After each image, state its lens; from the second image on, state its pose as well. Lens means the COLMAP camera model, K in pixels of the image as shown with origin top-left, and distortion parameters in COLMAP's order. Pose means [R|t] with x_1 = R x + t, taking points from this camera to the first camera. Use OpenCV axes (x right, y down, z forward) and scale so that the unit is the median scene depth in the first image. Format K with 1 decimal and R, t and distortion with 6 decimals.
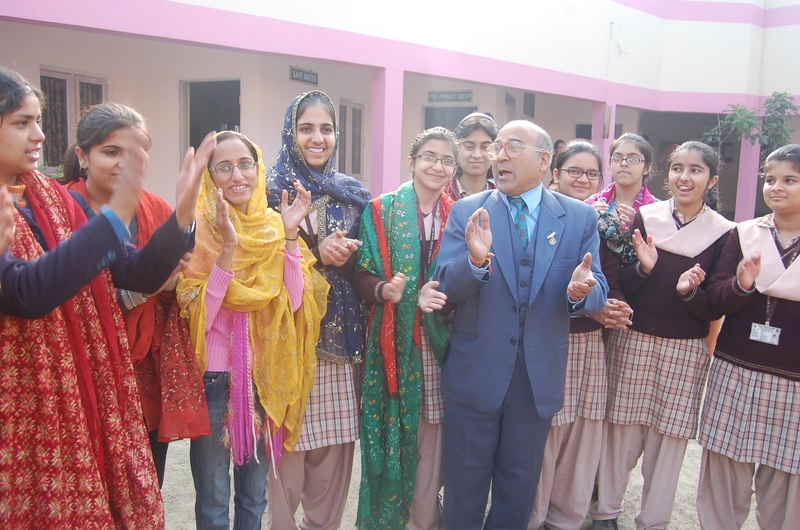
lens RADIAL K [[647.8, 0, 399.5], [0, 647.8, 264.0], [0, 0, 1]] dist [-0.044489, 0.010077]
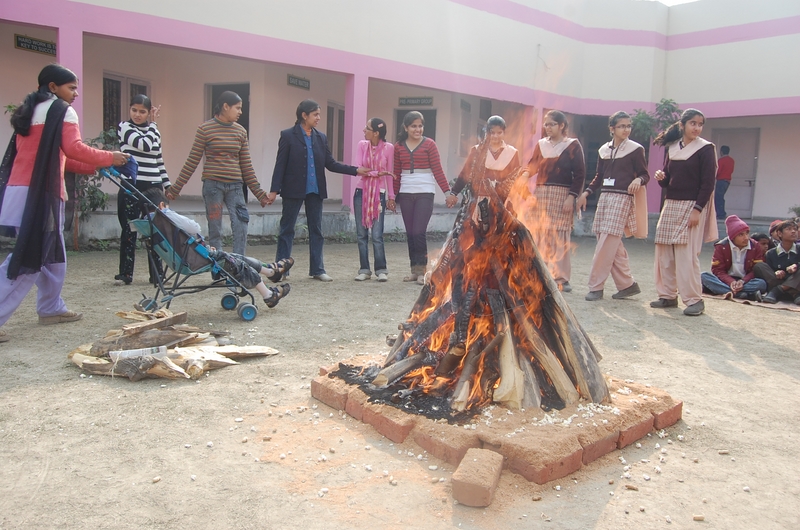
lens RADIAL K [[619.8, 0, 399.7], [0, 619.8, 263.7], [0, 0, 1]] dist [-0.048091, -0.003870]
pose [[0.999797, 0.016068, -0.012179, 0.081138], [-0.016329, 0.999631, -0.021696, 0.104631], [0.011825, 0.021891, 0.999690, -0.251133]]
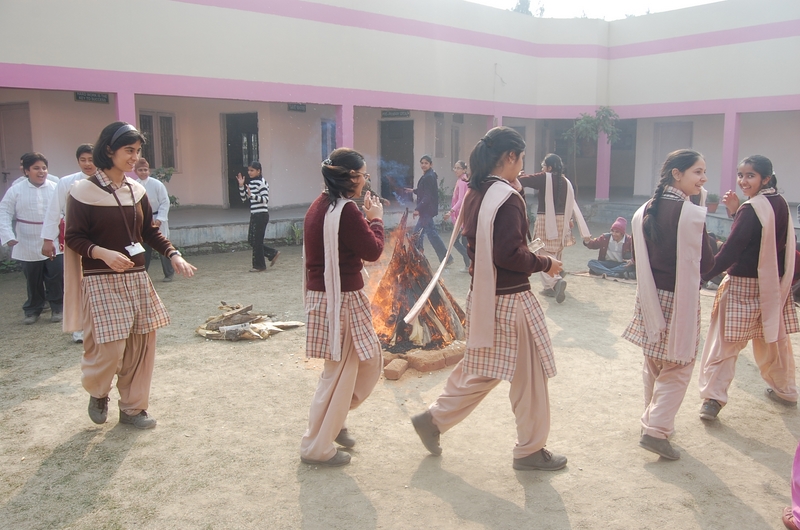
lens RADIAL K [[619.8, 0, 400.4], [0, 619.8, 266.2], [0, 0, 1]] dist [-0.048091, -0.003870]
pose [[0.999575, -0.026796, -0.011451, 0.116666], [0.027029, 0.999419, 0.020769, 0.077795], [0.010888, -0.021070, 0.999719, -0.536064]]
